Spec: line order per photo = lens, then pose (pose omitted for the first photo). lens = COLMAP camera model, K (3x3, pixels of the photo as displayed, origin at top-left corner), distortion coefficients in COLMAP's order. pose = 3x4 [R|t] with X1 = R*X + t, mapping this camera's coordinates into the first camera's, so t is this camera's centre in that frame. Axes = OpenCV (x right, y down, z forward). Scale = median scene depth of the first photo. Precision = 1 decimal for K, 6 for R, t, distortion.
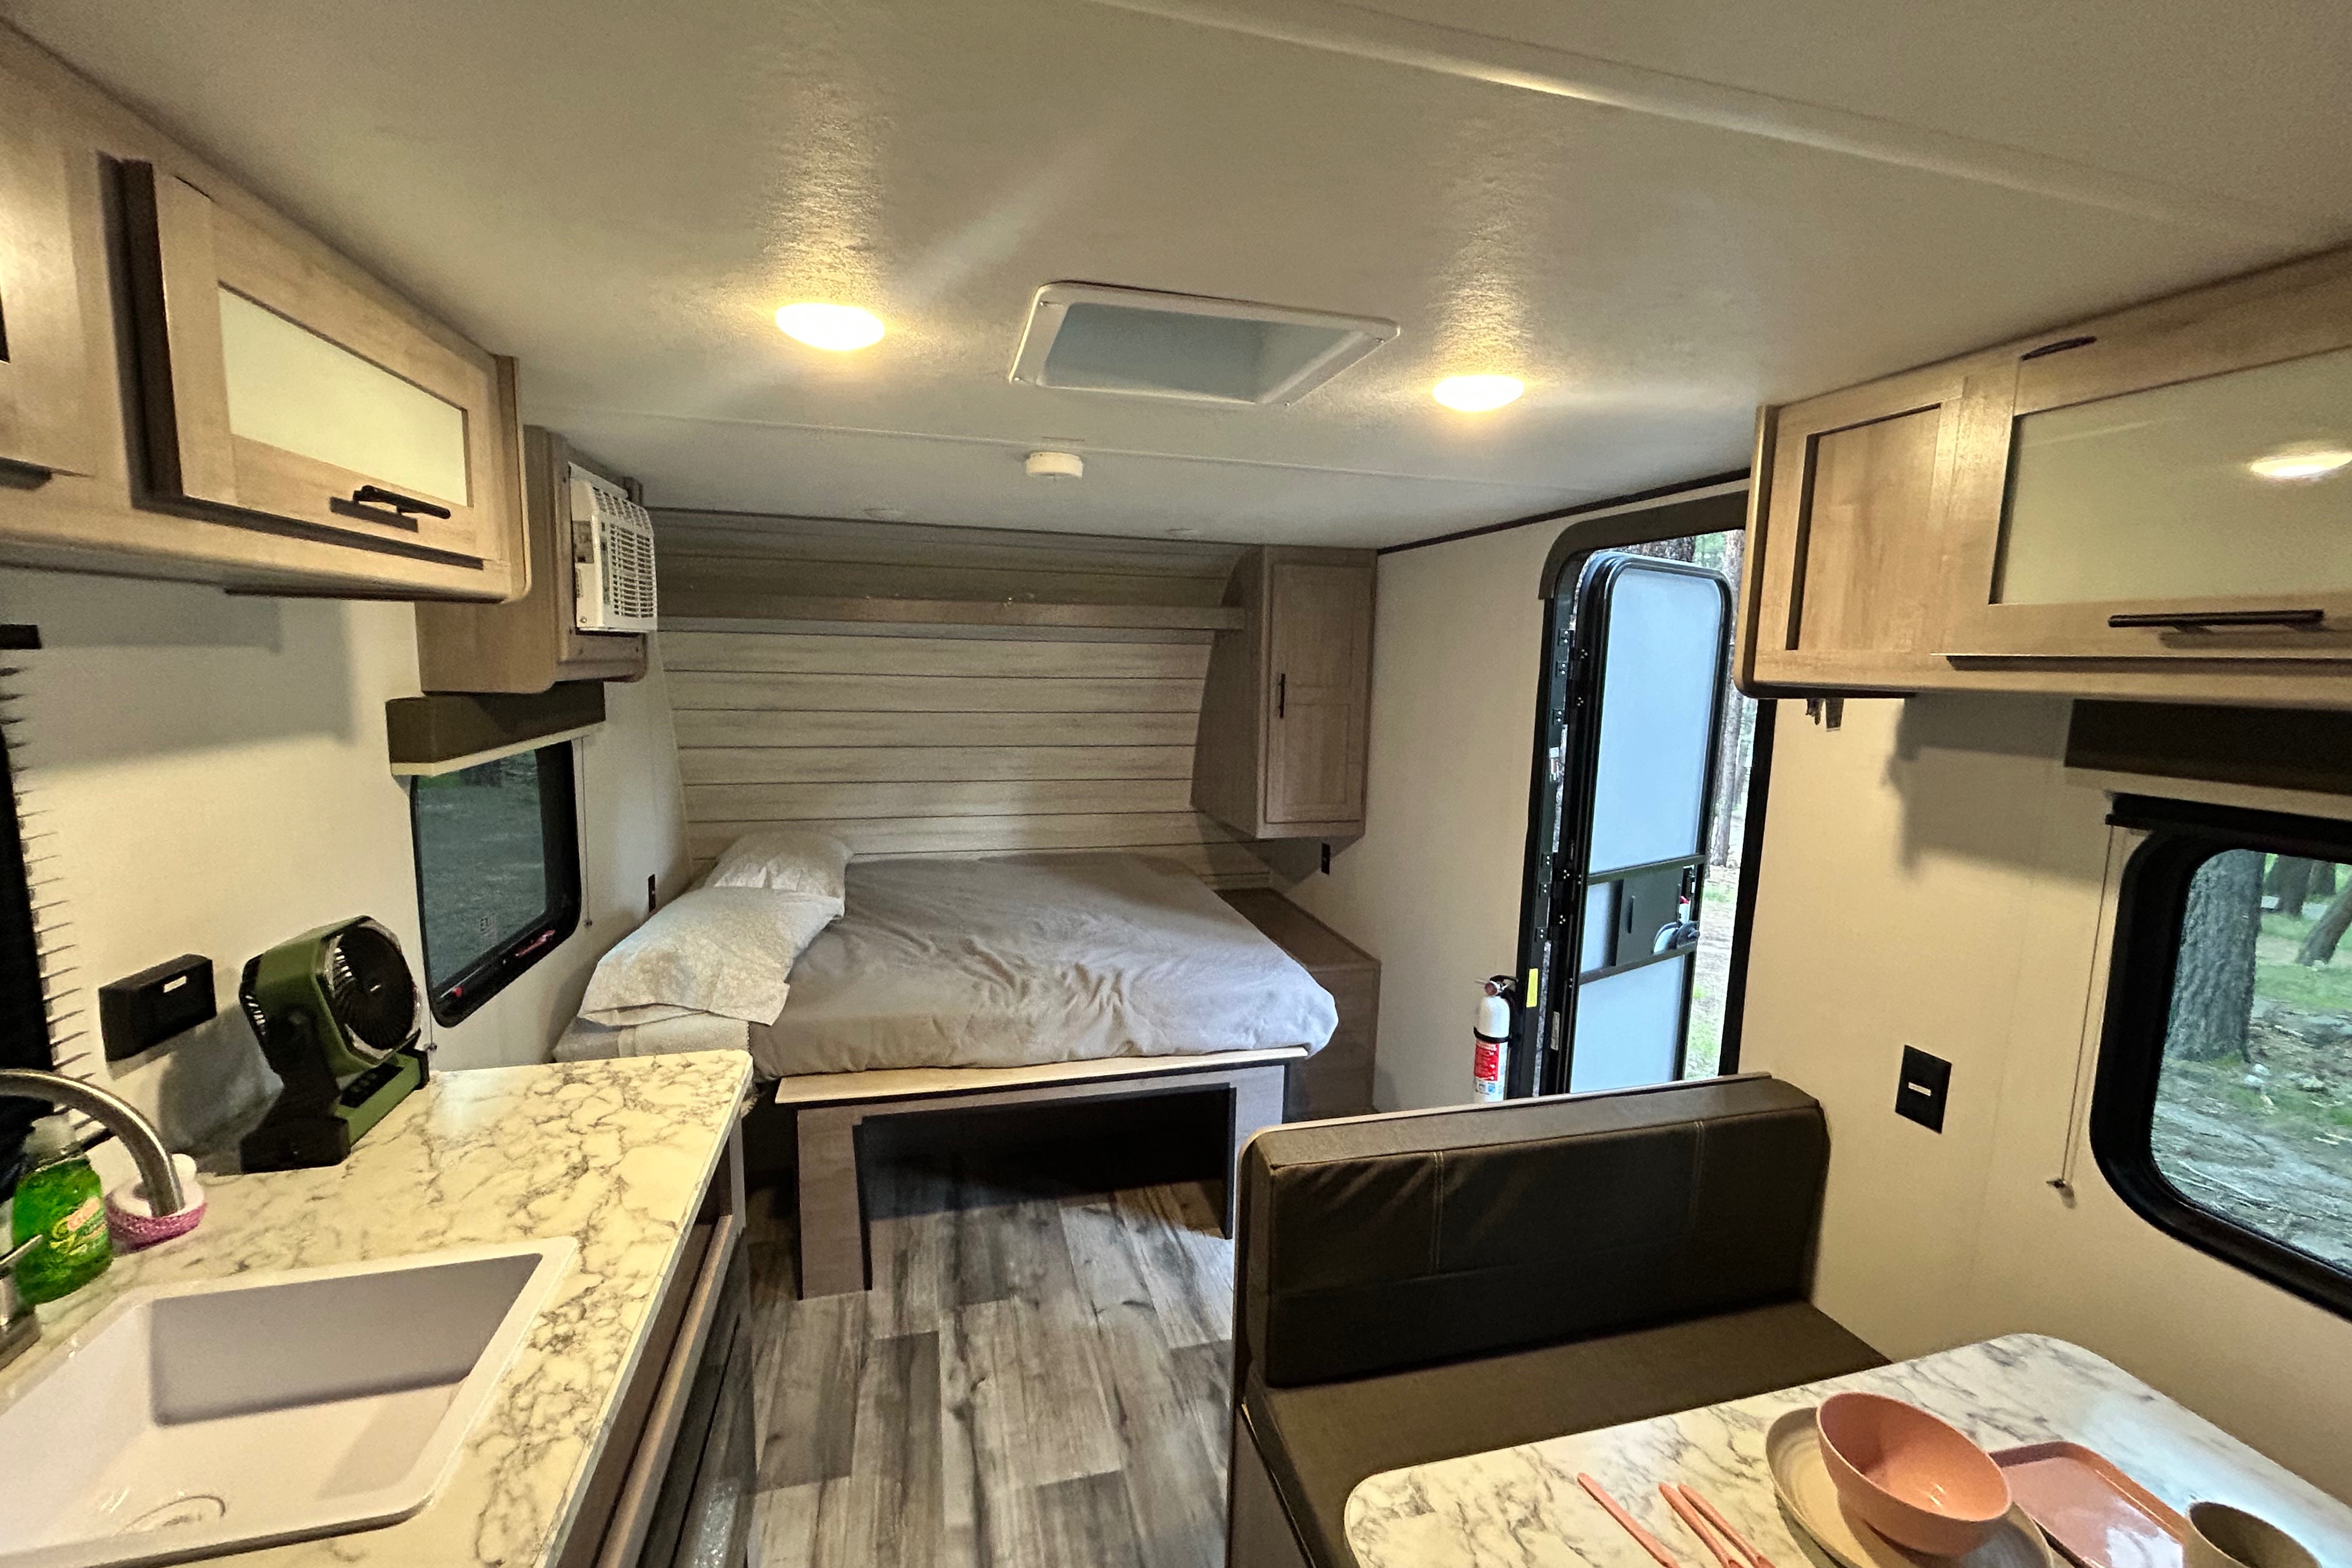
lens RADIAL K [[947.6, 0, 1176.0], [0, 947.6, 784.0], [0, 0, 1]] dist [0.010170, -0.000202]
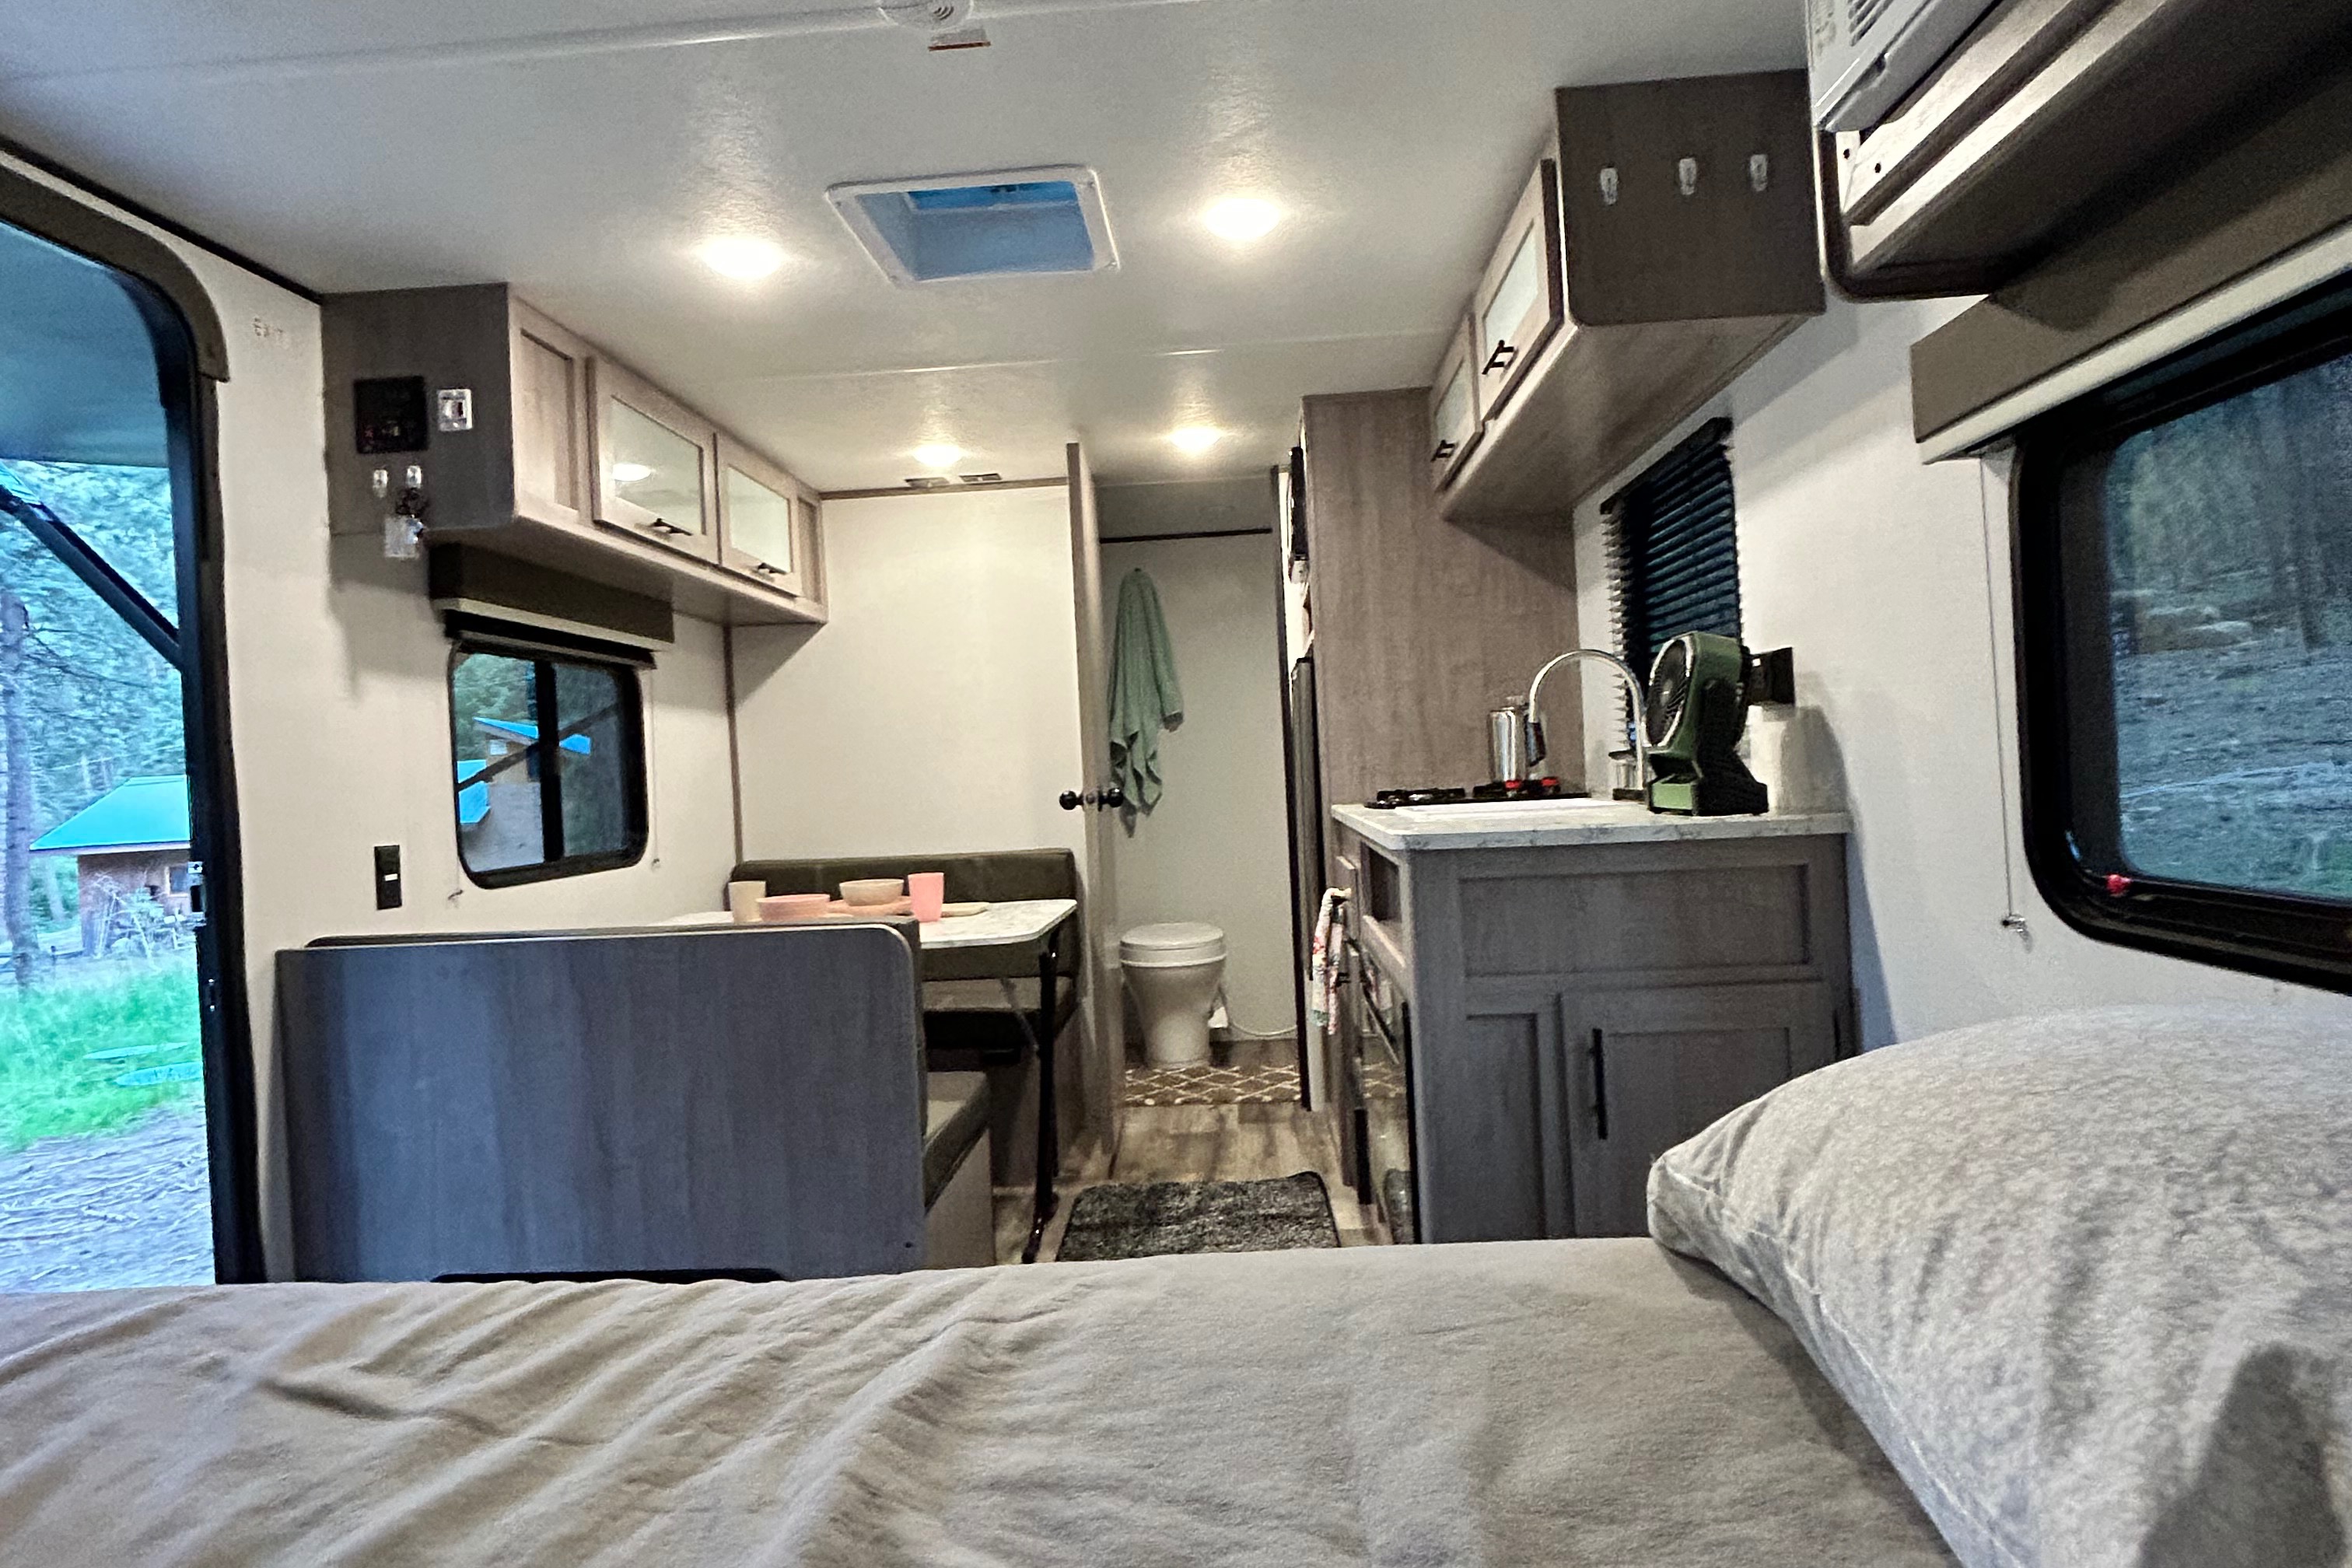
lens RADIAL K [[1254.9, 0, 1176.0], [0, 1254.9, 784.0], [0, 0, 1]] dist [-0.005155, -0.000883]
pose [[-0.949344, 0.019671, 0.313624, -0.854244], [0.068477, 0.987004, 0.145376, 0.070683], [-0.306688, 0.159488, -0.938353, 2.971202]]
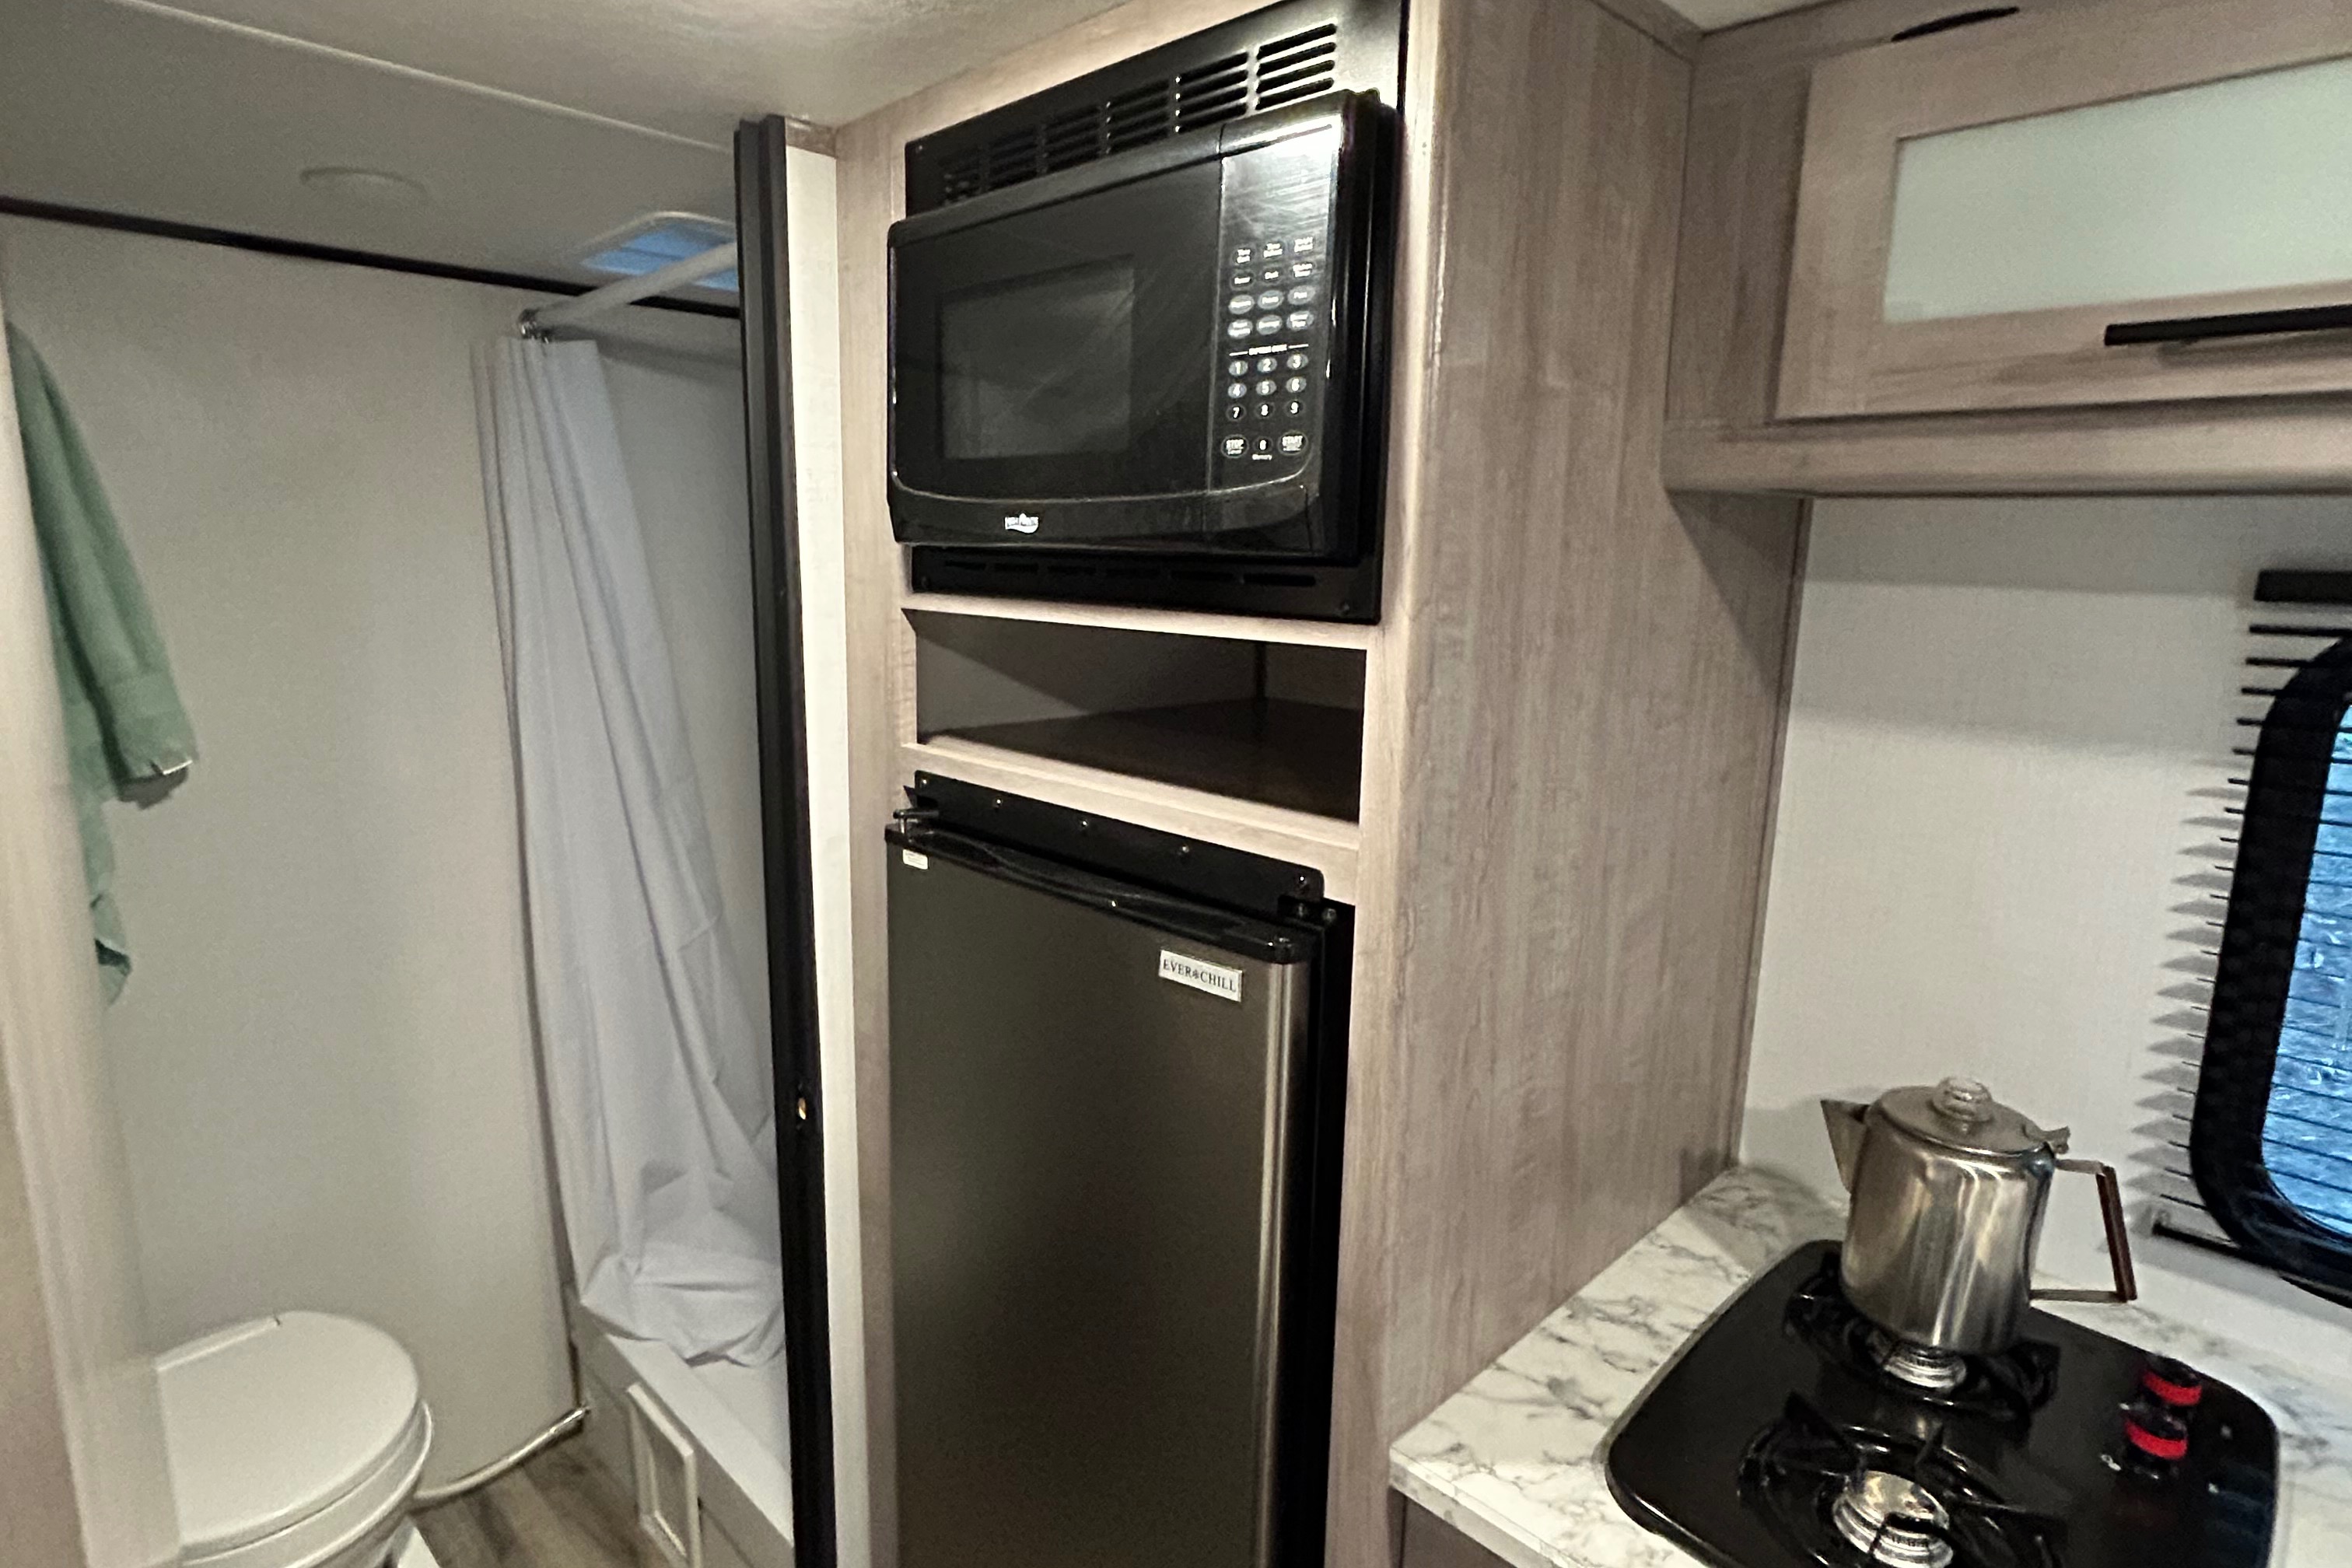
lens RADIAL K [[1254.9, 0, 1176.0], [0, 1254.9, 784.0], [0, 0, 1]] dist [-0.005155, -0.000883]
pose [[-0.862998, 0.049492, -0.502778, 0.226954], [-0.111200, 0.952175, 0.284600, -0.082020], [0.492818, 0.301518, -0.816221, 0.650312]]
